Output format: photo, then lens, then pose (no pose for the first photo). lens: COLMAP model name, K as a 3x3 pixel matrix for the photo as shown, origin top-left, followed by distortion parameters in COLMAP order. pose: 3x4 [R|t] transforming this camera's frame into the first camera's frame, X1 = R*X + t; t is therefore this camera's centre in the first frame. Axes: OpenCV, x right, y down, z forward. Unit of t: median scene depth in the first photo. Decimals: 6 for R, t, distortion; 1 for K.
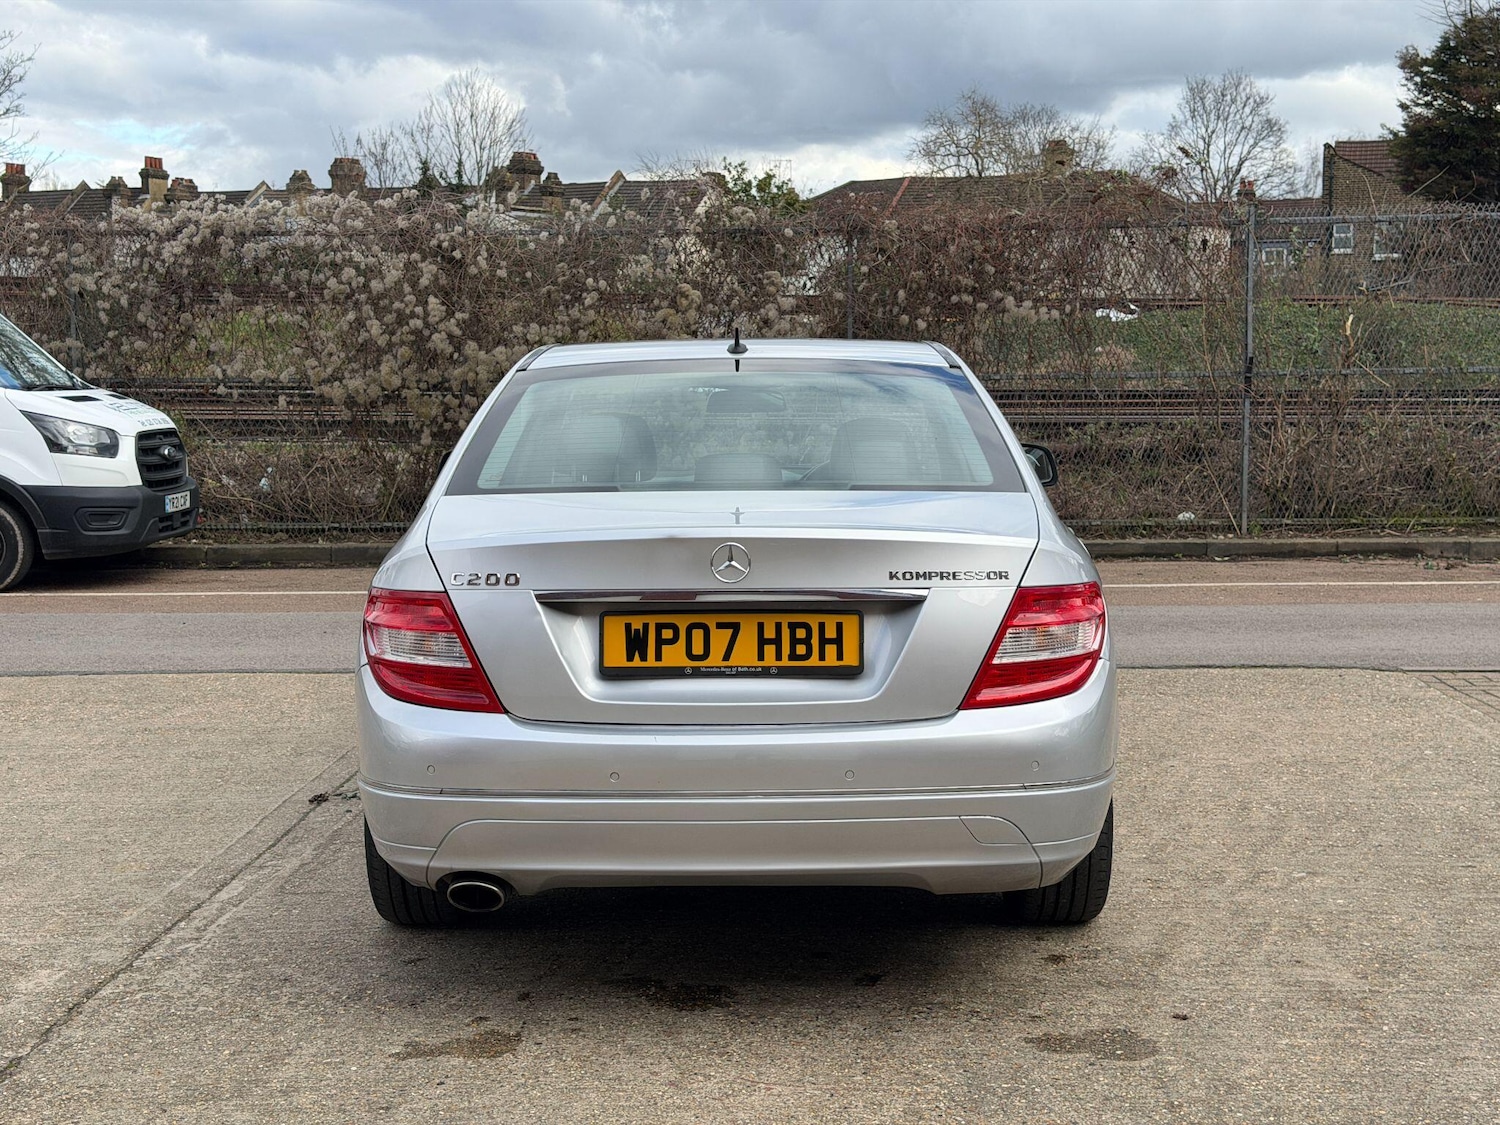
lens RADIAL K [[2084.2, 0, 738.6], [0, 2084.2, 592.2], [0, 0, 1]] dist [0.184625, -0.308661]
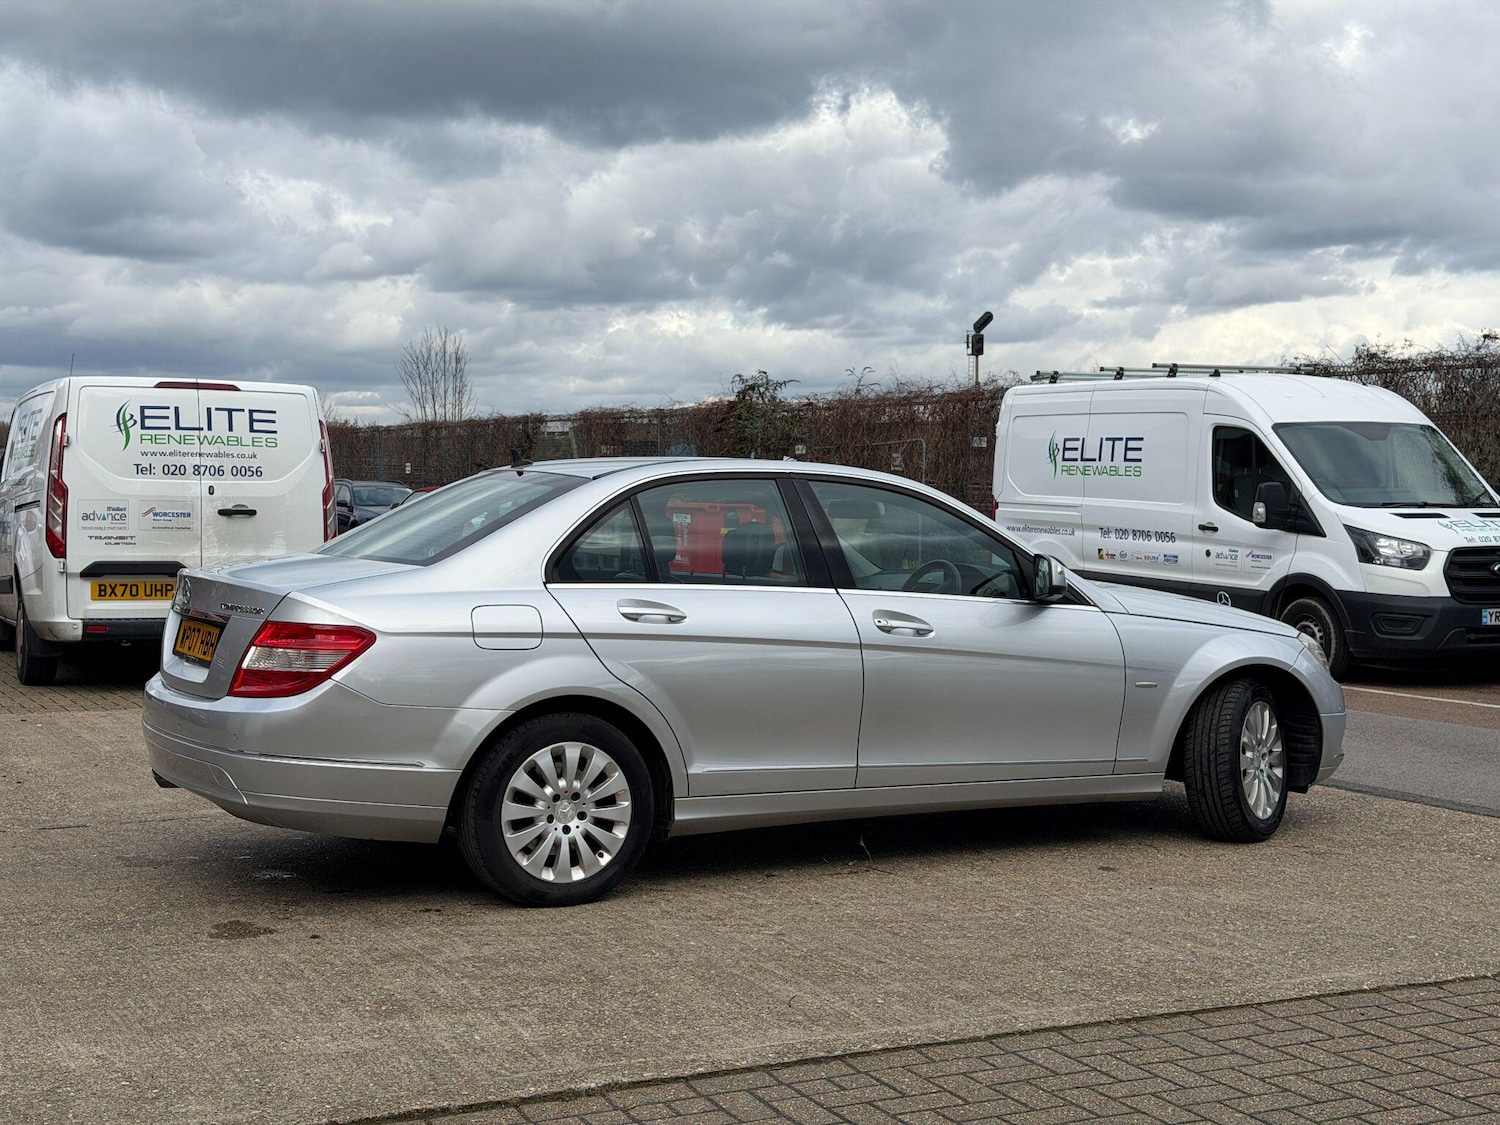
lens RADIAL K [[2084.2, 0, 738.6], [0, 2084.2, 592.2], [0, 0, 1]] dist [0.184625, -0.308661]
pose [[0.484926, 0.057910, -0.872636, 1.632934], [-0.108563, 0.994074, 0.005640, -0.069565], [0.867791, 0.092001, 0.488339, 0.565985]]
